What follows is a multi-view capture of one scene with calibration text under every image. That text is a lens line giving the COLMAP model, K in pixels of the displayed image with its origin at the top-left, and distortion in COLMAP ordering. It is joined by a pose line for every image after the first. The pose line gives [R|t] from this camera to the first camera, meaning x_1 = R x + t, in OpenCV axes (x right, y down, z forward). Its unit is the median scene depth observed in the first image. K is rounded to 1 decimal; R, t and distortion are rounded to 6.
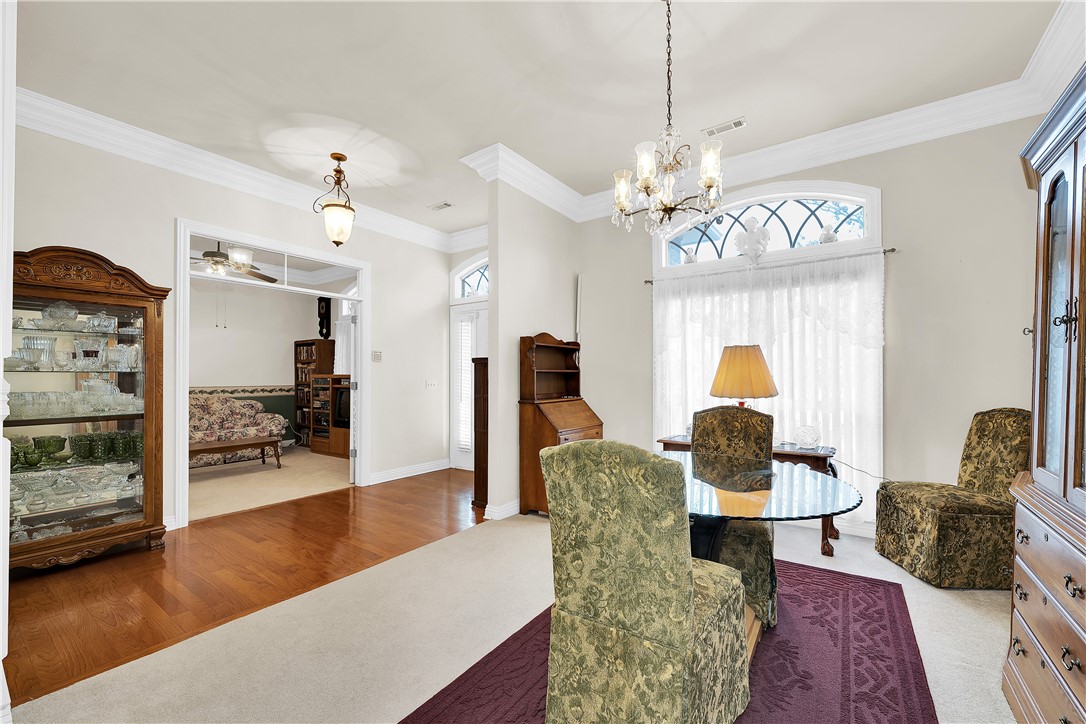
lens RADIAL K [[443.3, 0, 542.2], [0, 443.3, 368.3], [0, 0, 1]] dist [0.007539, -0.000016]
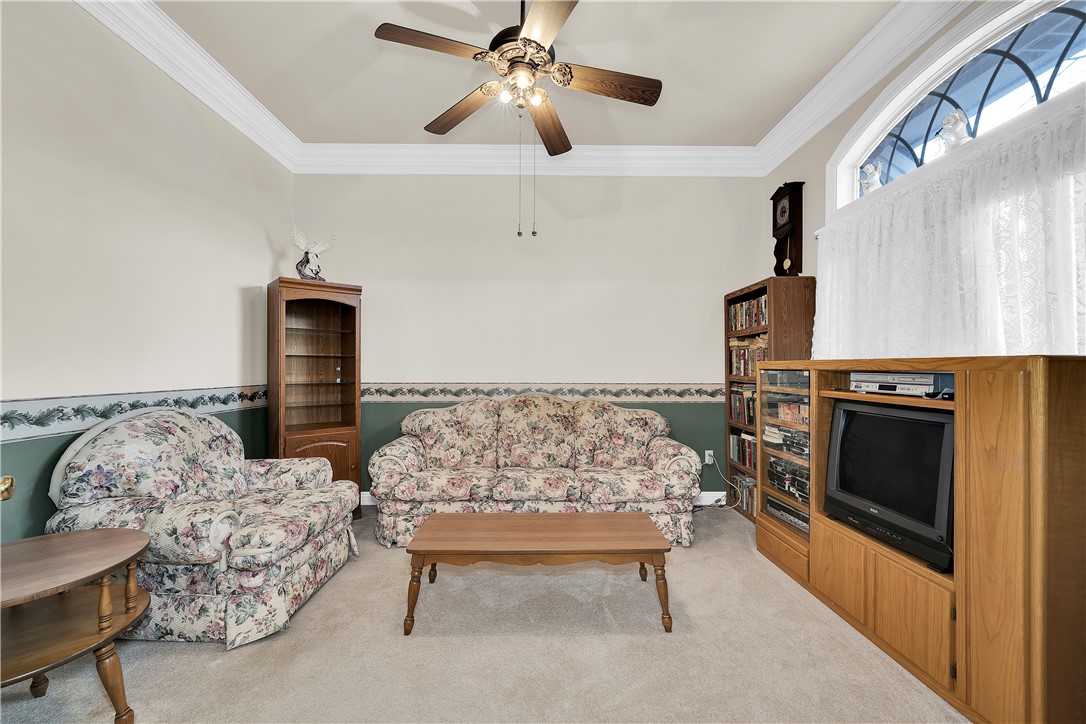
lens RADIAL K [[443.3, 0, 542.2], [0, 443.3, 368.3], [0, 0, 1]] dist [0.007539, -0.000016]
pose [[0.597006, 0.006858, -0.802207, -0.299201], [0.009634, 0.999830, 0.015718, 0.012314], [0.802179, -0.017112, 0.596839, 0.574659]]
